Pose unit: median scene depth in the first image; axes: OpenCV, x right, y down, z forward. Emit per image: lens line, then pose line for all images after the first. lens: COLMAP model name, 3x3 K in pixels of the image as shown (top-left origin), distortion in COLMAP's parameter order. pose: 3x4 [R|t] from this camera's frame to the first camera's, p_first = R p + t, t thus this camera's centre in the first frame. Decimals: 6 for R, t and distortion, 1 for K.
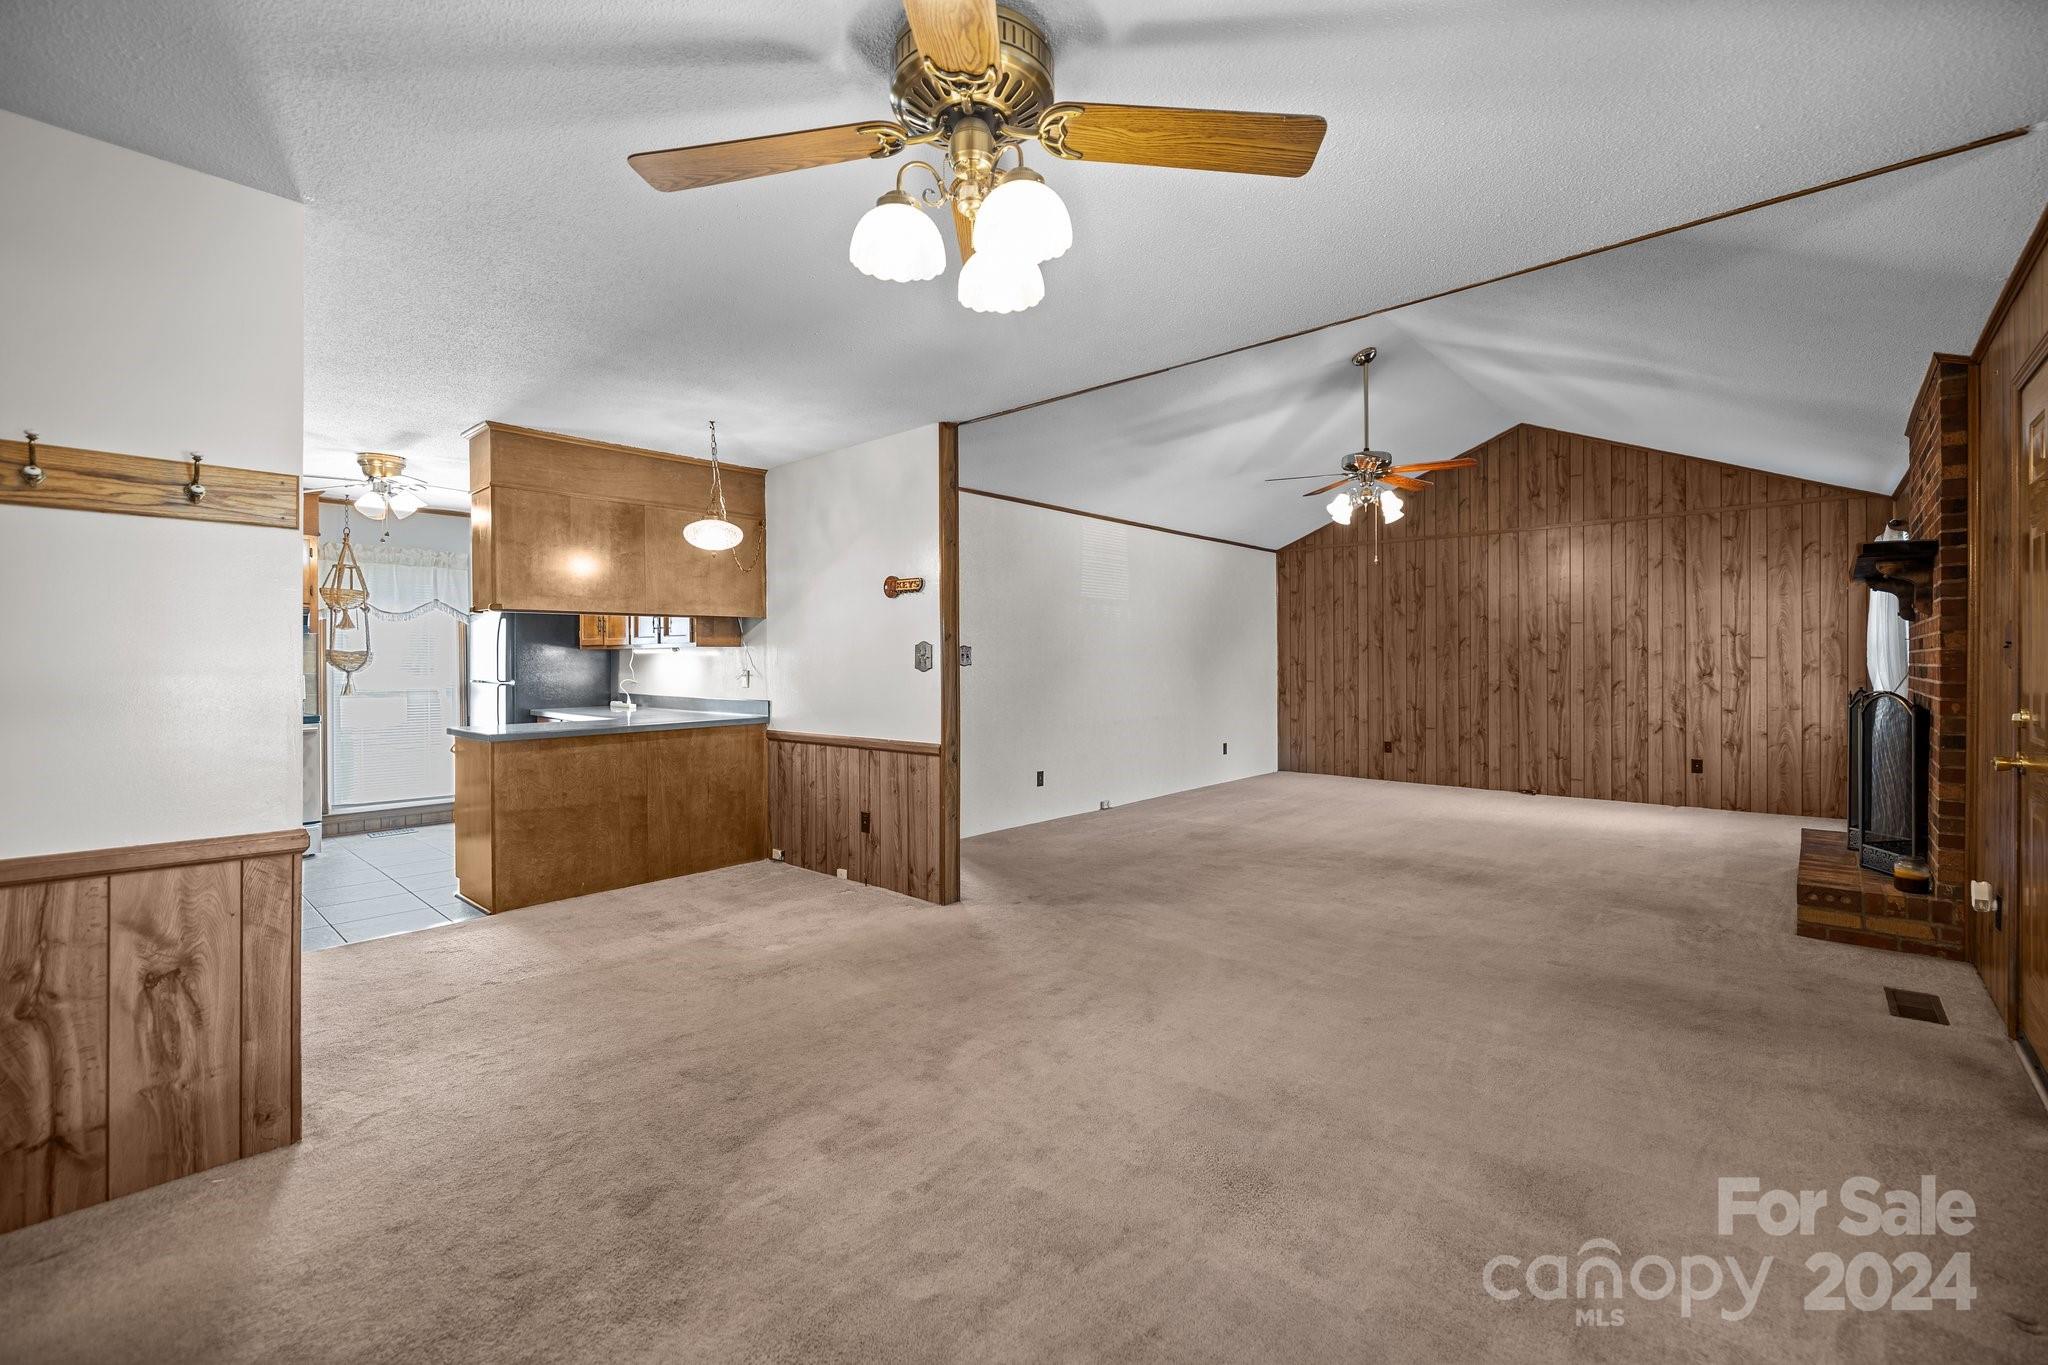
lens RADIAL K [[871.1, 0, 1009.6], [0, 871.1, 665.7], [0, 0, 1]] dist [-0.002979, -0.000785]
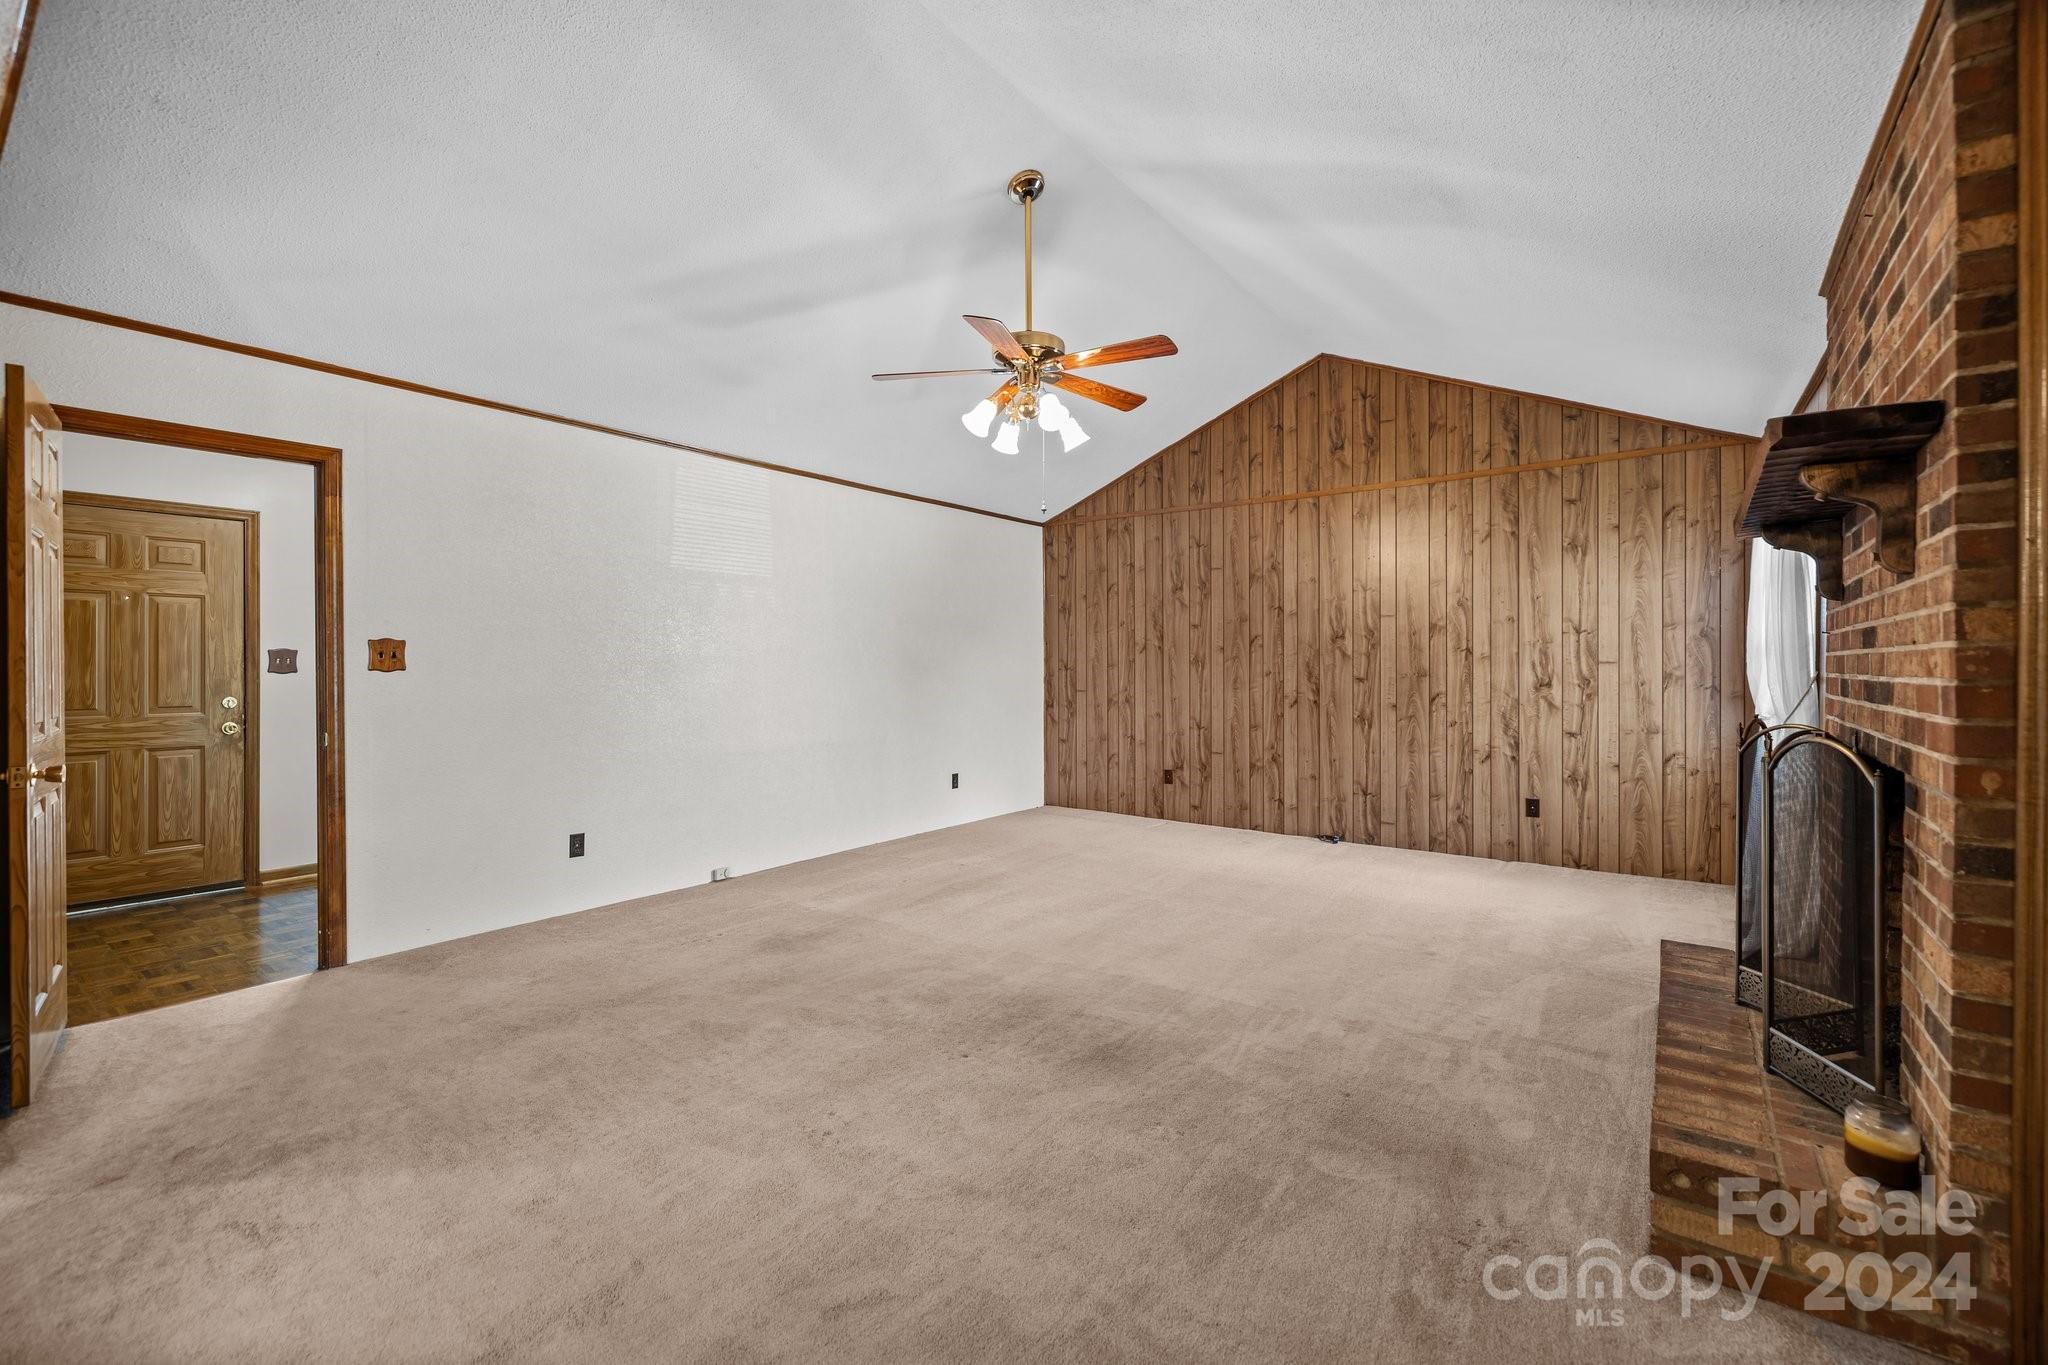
lens RADIAL K [[871.1, 0, 1016.3], [0, 871.1, 665.8], [0, 0, 1]] dist [-0.002979, -0.000785]
pose [[0.995037, 0.002832, 0.099463, 0.272605], [-0.002568, 0.999993, -0.002781, -0.003057], [-0.099470, 0.002512, 0.995037, 0.297743]]
